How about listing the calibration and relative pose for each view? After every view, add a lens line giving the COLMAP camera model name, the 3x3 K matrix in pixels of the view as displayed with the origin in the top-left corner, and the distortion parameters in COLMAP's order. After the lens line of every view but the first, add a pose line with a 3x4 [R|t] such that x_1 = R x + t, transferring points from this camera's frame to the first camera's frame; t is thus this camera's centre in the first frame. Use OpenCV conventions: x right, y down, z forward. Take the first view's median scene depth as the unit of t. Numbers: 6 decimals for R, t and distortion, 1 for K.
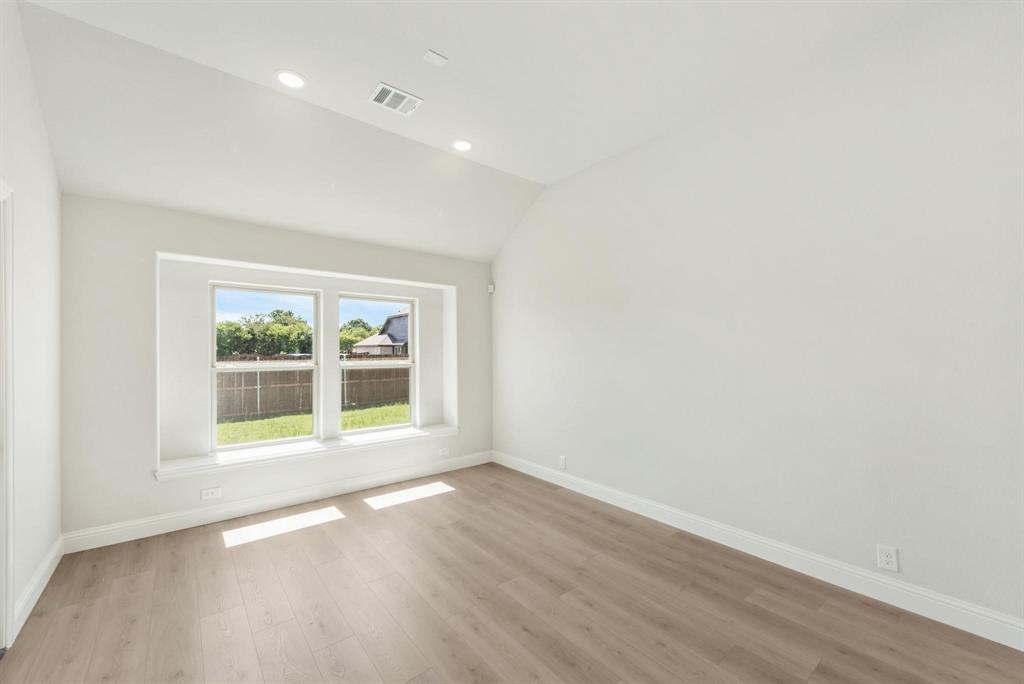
lens RADIAL K [[404.4, 0, 513.1], [0, 404.4, 348.3], [0, 0, 1]] dist [0.000434, -0.000105]
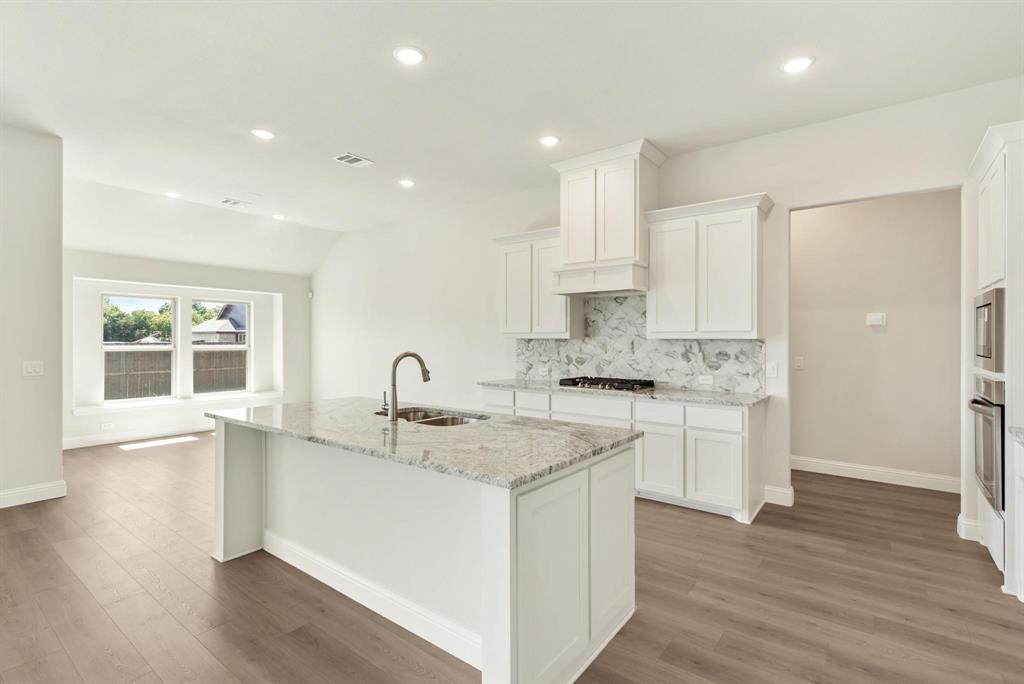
lens RADIAL K [[485.1, 0, 508.9], [0, 485.1, 338.7], [0, 0, 1]] dist [0.015227, -0.000594]
pose [[0.975764, 0.006804, 0.218718, 0.263985], [-0.007420, 0.999970, 0.001995, -0.003018], [-0.218698, -0.003570, 0.975786, -0.852930]]
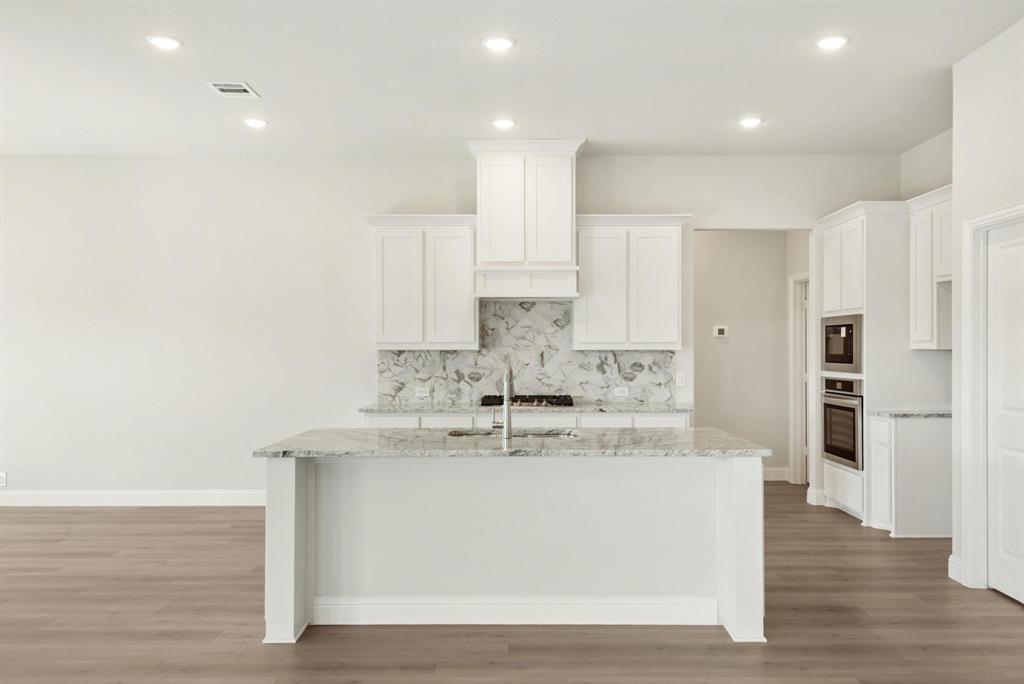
lens RADIAL K [[805.6, 0, 519.2], [0, 805.6, 344.6], [0, 0, 1]] dist [0.039429, -0.002913]
pose [[0.640054, 0.008105, 0.768287, -0.445591], [-0.005004, 0.999967, -0.006380, -0.002879], [-0.768314, 0.000239, 0.640074, -0.846489]]
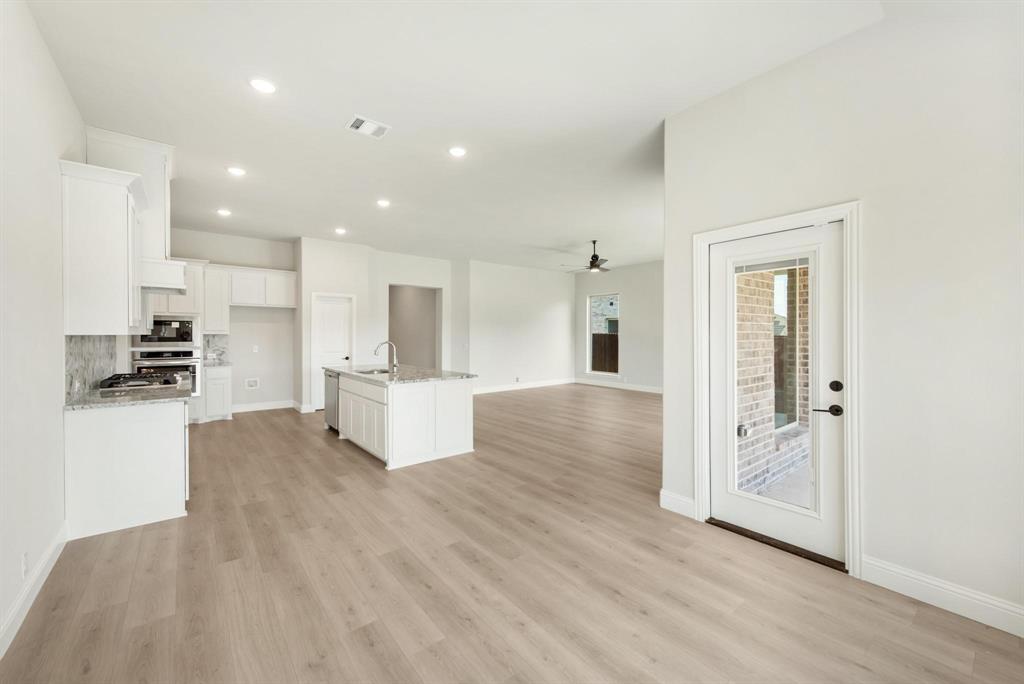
lens RADIAL K [[398.4, 0, 513.7], [0, 398.4, 336.3], [0, 0, 1]] dist [0.011155, 0.000002]
pose [[-0.999970, 0.002569, 0.007350, -0.088620], [0.002568, 0.999997, -0.000152, 0.003100], [-0.007350, -0.000133, -0.999973, 0.878124]]
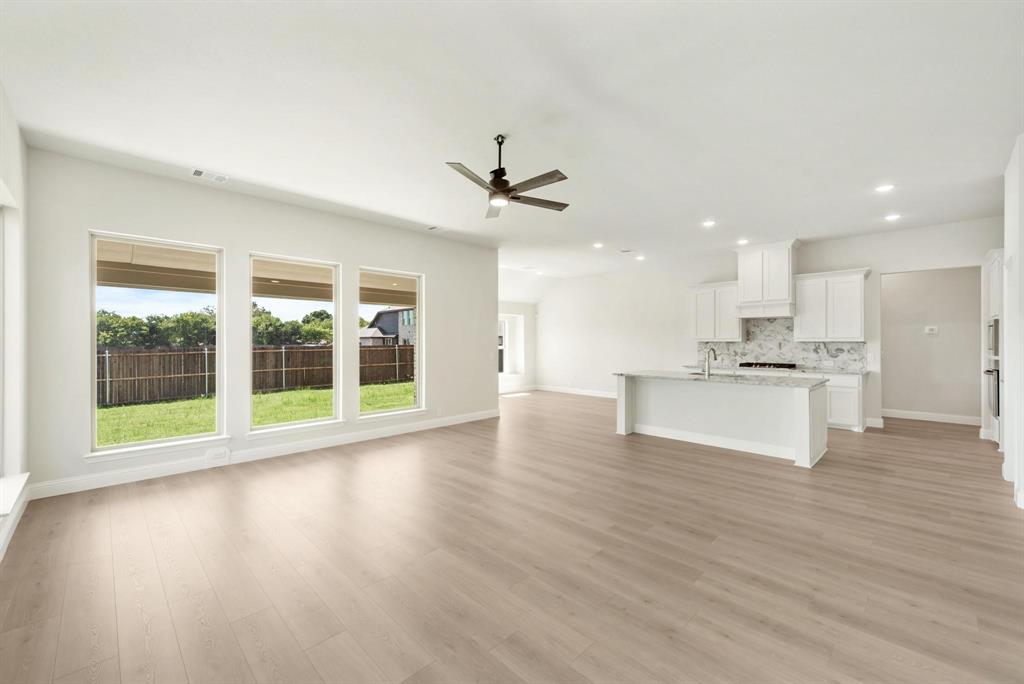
lens RADIAL K [[414.0, 0, 505.3], [0, 414.0, 341.8], [0, 0, 1]] dist [0.011013, -0.000058]
pose [[0.996752, 0.002420, 0.080491, -0.442328], [-0.002761, 0.999988, 0.004130, -0.005389], [-0.080480, -0.004338, 0.996747, -1.424597]]
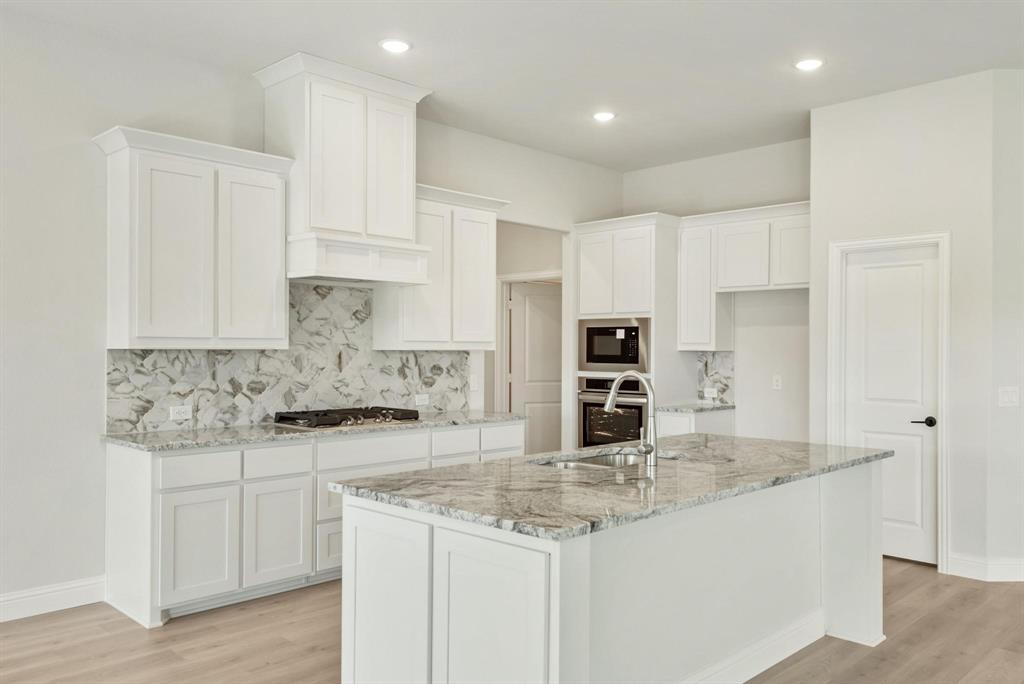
lens RADIAL K [[800.1, 0, 535.6], [0, 800.1, 345.3], [0, 0, 1]] dist [0.028514, -0.001440]
pose [[-0.115116, 0.009638, 0.993305, -0.438147], [-0.007571, 0.999915, -0.010580, 0.001060], [-0.993323, -0.008738, -0.115034, -0.060567]]
